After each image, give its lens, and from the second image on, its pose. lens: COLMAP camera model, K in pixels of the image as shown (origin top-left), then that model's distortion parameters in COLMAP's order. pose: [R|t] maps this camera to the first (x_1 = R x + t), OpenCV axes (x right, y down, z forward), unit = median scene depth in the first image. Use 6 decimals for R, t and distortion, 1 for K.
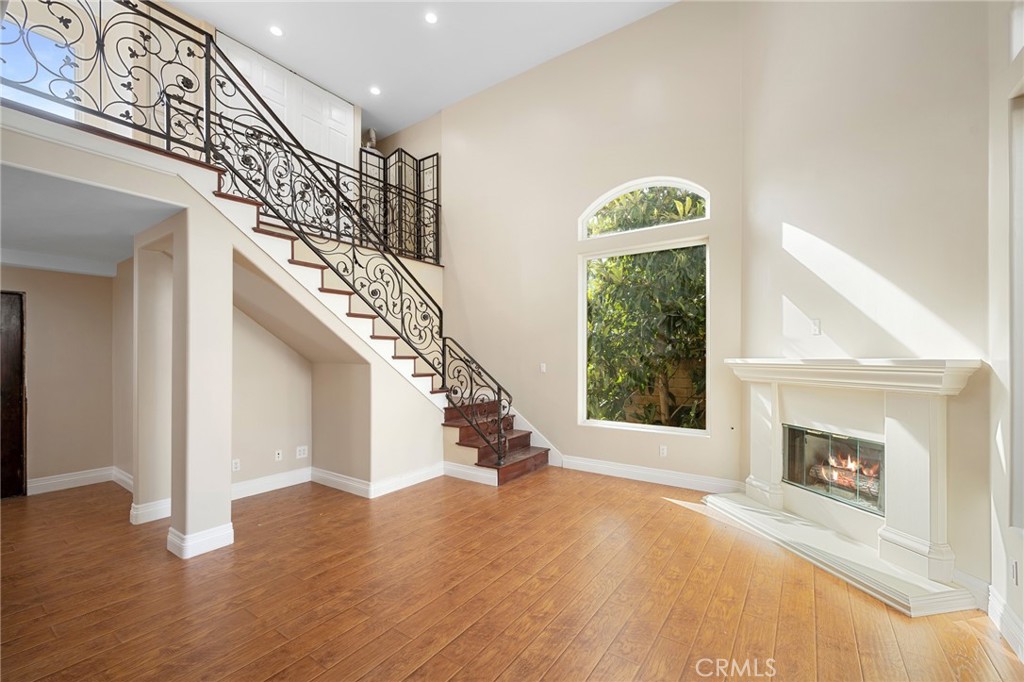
lens RADIAL K [[422.0, 0, 517.1], [0, 422.0, 356.4], [0, 0, 1]] dist [0.000329, 0.000016]
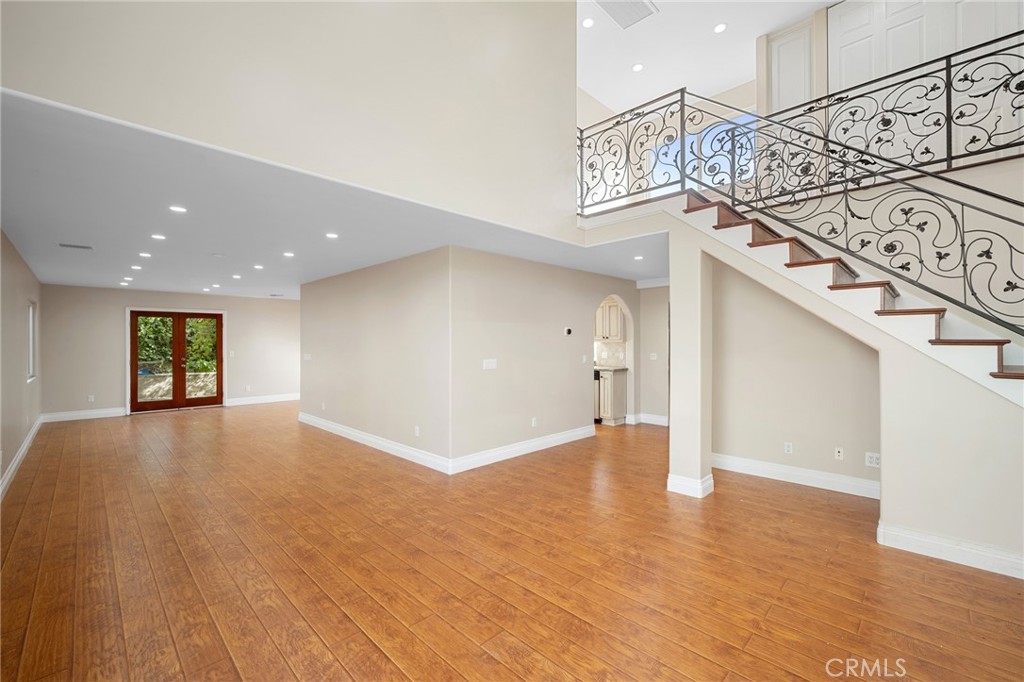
lens RADIAL K [[426.6, 0, 512.0], [0, 426.6, 341.0], [0, 0, 1]] dist [-0.001350, 0.000021]
pose [[-0.177745, -0.001265, -0.984076, 0.458903], [0.002840, 0.999994, -0.001799, 0.000130], [0.984073, -0.003114, -0.177740, 0.526846]]
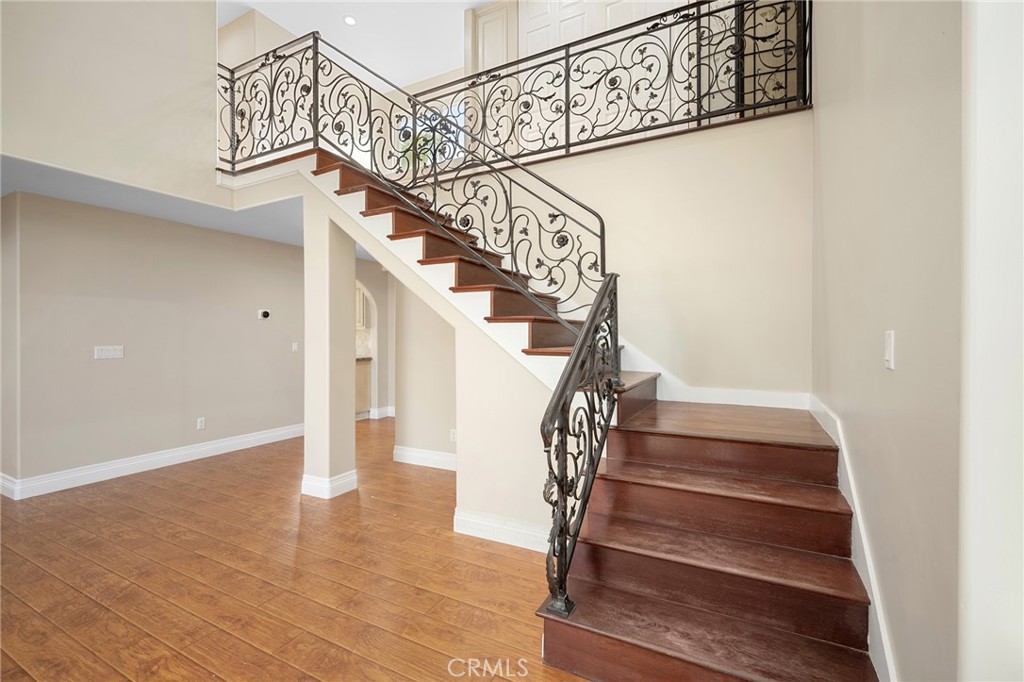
lens RADIAL K [[444.2, 0, 511.6], [0, 444.2, 336.8], [0, 0, 1]] dist [-0.000058, 0.000099]
pose [[0.118735, 0.004367, -0.992916, 0.363851], [0.001274, 0.999989, 0.004551, 0.025679], [0.992925, -0.001805, 0.118728, 1.006677]]
